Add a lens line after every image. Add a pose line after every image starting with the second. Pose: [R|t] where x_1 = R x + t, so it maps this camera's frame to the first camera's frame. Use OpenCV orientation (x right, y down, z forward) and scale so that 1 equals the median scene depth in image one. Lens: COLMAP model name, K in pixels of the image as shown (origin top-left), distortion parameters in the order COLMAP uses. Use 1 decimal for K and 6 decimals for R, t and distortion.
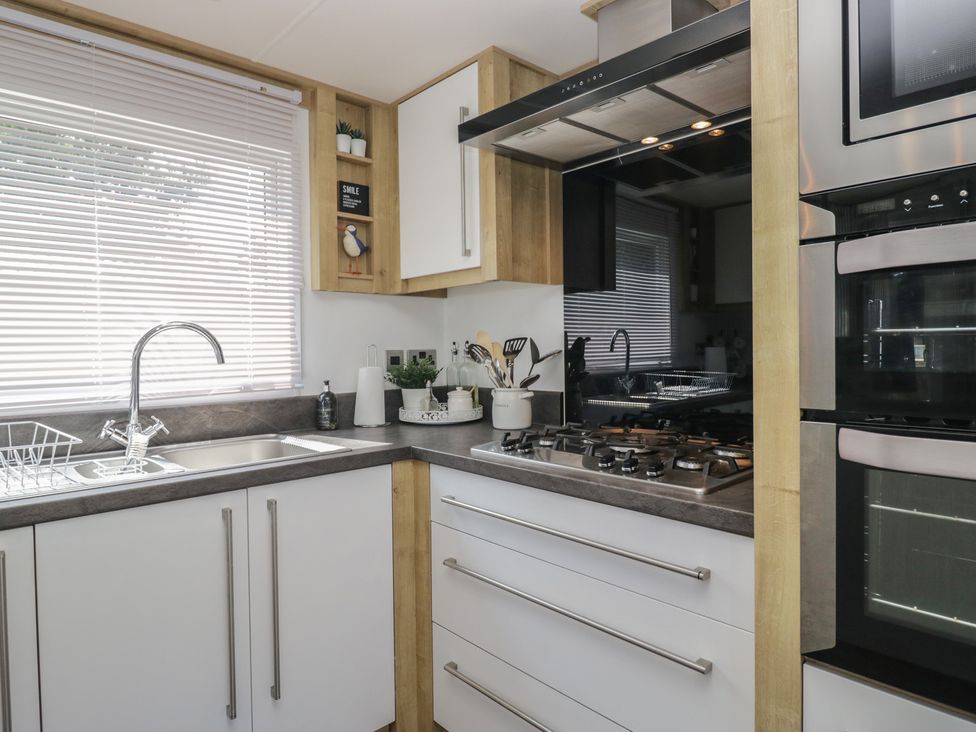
lens RADIAL K [[596.5, 0, 489.3], [0, 596.5, 362.2], [0, 0, 1]] dist [-0.005474, -0.008055]
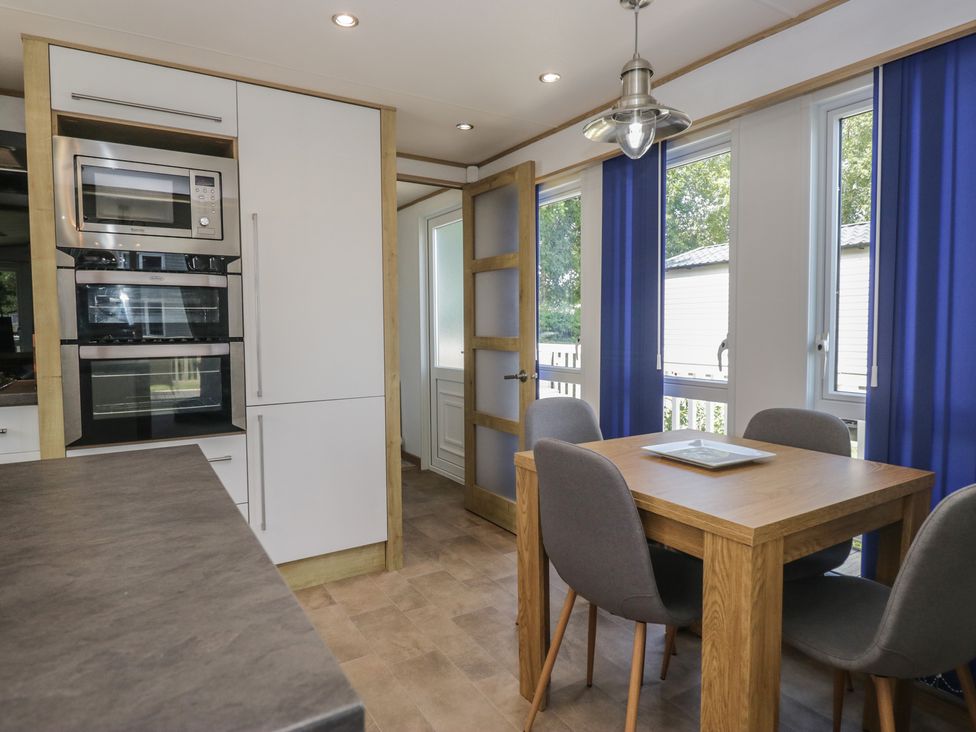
lens RADIAL K [[596.5, 0, 489.5], [0, 596.5, 359.1], [0, 0, 1]] dist [-0.005474, -0.008055]
pose [[0.188780, -0.040525, 0.981183, -0.777656], [0.020249, 0.999096, 0.037369, 0.055537], [-0.981811, 0.012813, 0.189430, -0.583820]]
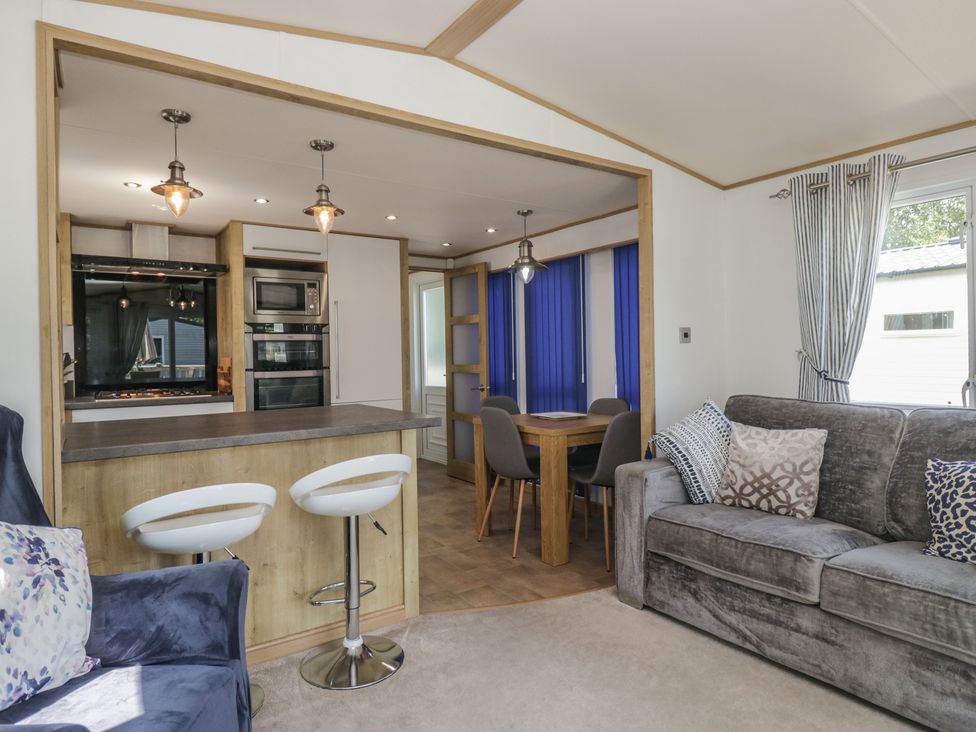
lens RADIAL K [[596.5, 0, 495.6], [0, 596.5, 349.9], [0, 0, 1]] dist [-0.005474, -0.008055]
pose [[0.139125, 0.019647, 0.990080, -2.058903], [0.033921, 0.999122, -0.024593, 0.060456], [-0.989694, 0.037006, 0.138337, -0.850046]]
